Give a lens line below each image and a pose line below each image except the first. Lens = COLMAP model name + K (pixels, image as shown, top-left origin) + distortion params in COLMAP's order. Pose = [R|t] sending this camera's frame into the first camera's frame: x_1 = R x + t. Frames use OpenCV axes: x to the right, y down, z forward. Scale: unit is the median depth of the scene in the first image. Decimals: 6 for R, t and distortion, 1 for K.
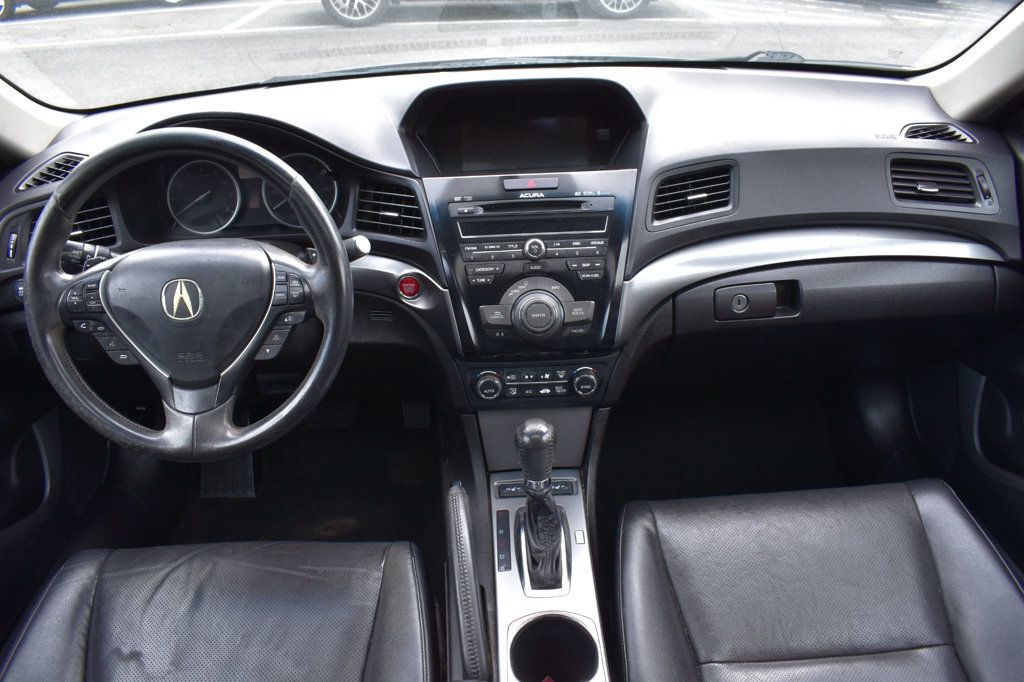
lens RADIAL K [[794.0, 0, 512.0], [0, 794.0, 341.0], [0, 0, 1]] dist [-0.096617, 0.005647]
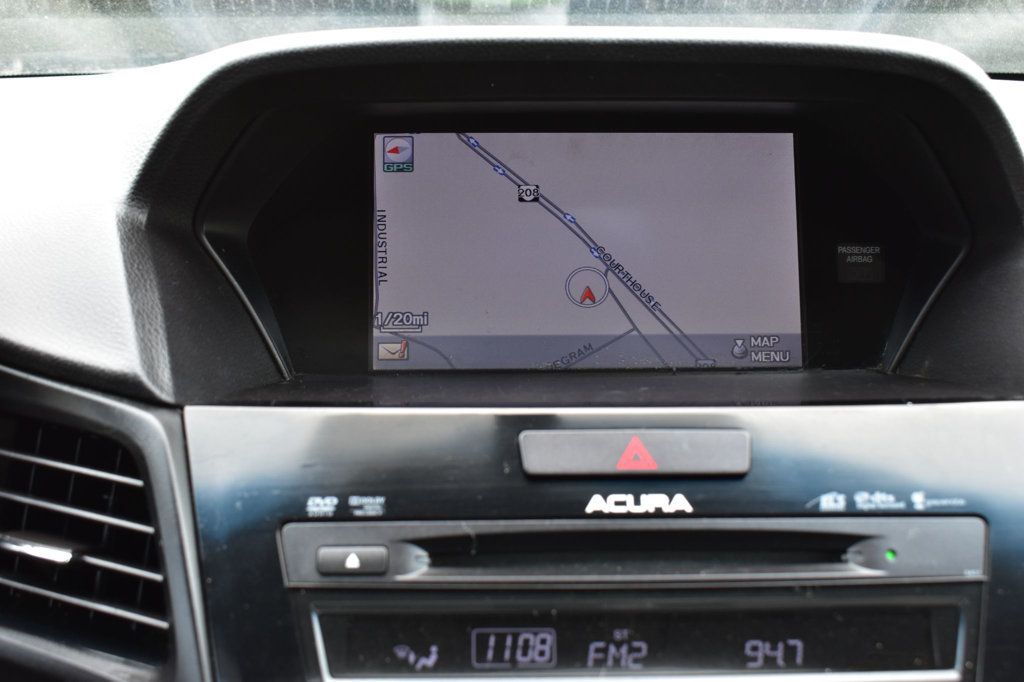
lens RADIAL K [[1296.0, 0, 512.0], [0, 1296.0, 341.0], [0, 0, 1]] dist [-0.053360, -0.018603]
pose [[0.999236, 0.037959, 0.009319, -0.017850], [-0.035432, 0.980354, -0.194040, -0.155688], [-0.016501, 0.193562, 0.980949, 0.616044]]
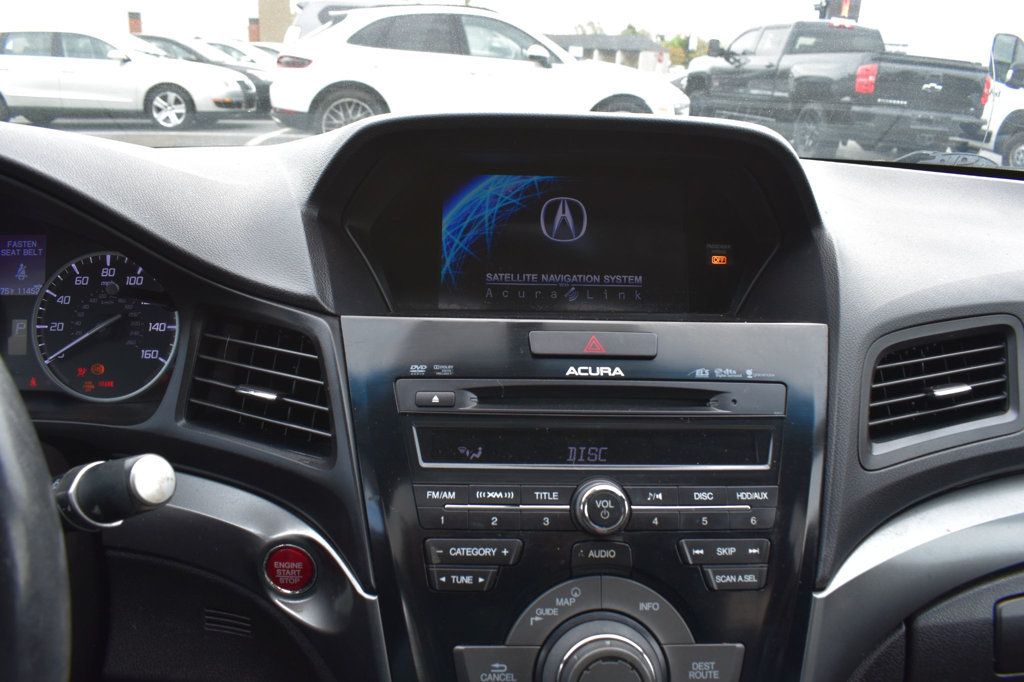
lens RADIAL K [[794.0, 0, 512.0], [0, 794.0, 341.0], [0, 0, 1]] dist [-0.096617, 0.005647]
pose [[0.998191, 0.056754, 0.019843, -0.028260], [-0.052112, 0.981307, -0.185261, -0.119572], [-0.029987, 0.183892, 0.982489, 0.584609]]
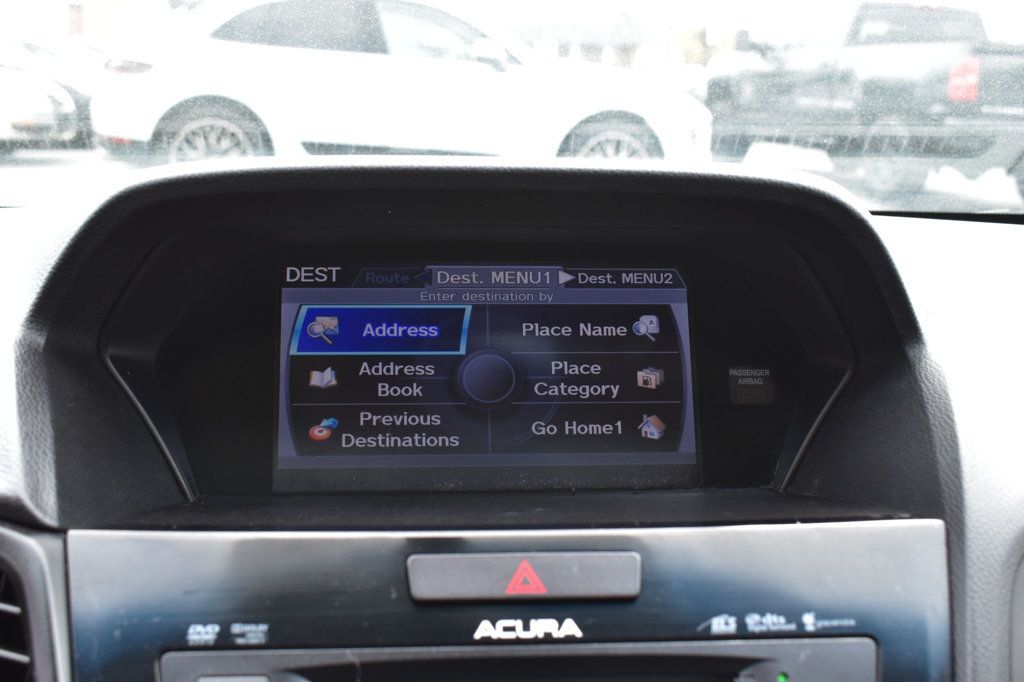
lens RADIAL K [[1173.2, 0, 512.0], [0, 1173.2, 341.0], [0, 0, 1]] dist [-0.068724, 0.007836]
pose [[0.997545, 0.039522, 0.057816, -0.002549], [-0.020900, 0.955928, -0.292858, -0.164617], [-0.066843, 0.290931, 0.954406, 0.652097]]
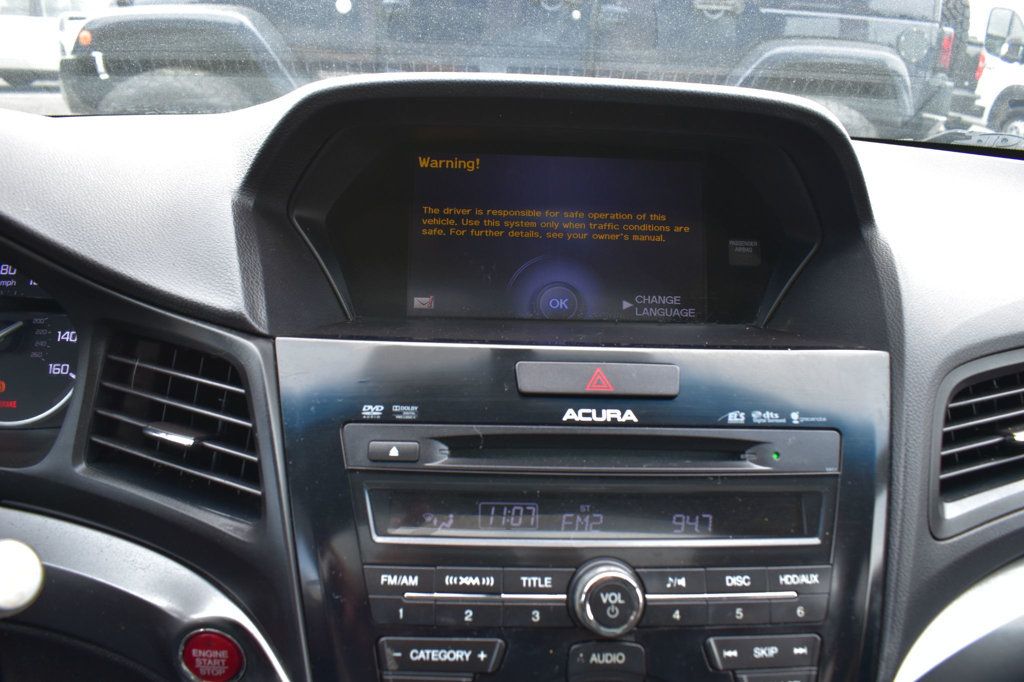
lens RADIAL K [[794.0, 0, 512.0], [0, 794.0, 341.0], [0, 0, 1]] dist [-0.096617, 0.005647]
pose [[0.997148, 0.064957, 0.038427, -0.025915], [-0.058618, 0.987277, -0.147809, -0.163950], [-0.047540, 0.145135, 0.988269, 0.673745]]
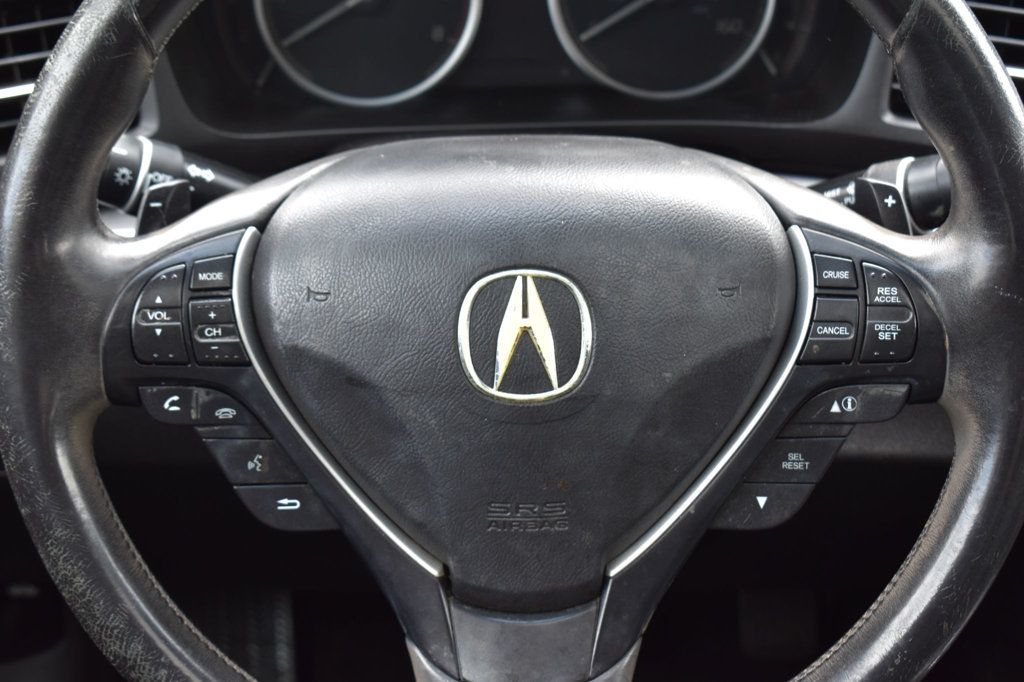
lens RADIAL K [[1948.2, 0, 512.0], [0, 1948.2, 341.0], [0, 0, 1]] dist [0.015713, -0.148369]
pose [[0.999372, 0.033169, -0.012493, -0.358095], [-0.033205, 0.999445, -0.002751, -0.041367], [0.012395, 0.003164, 0.999918, 0.191117]]
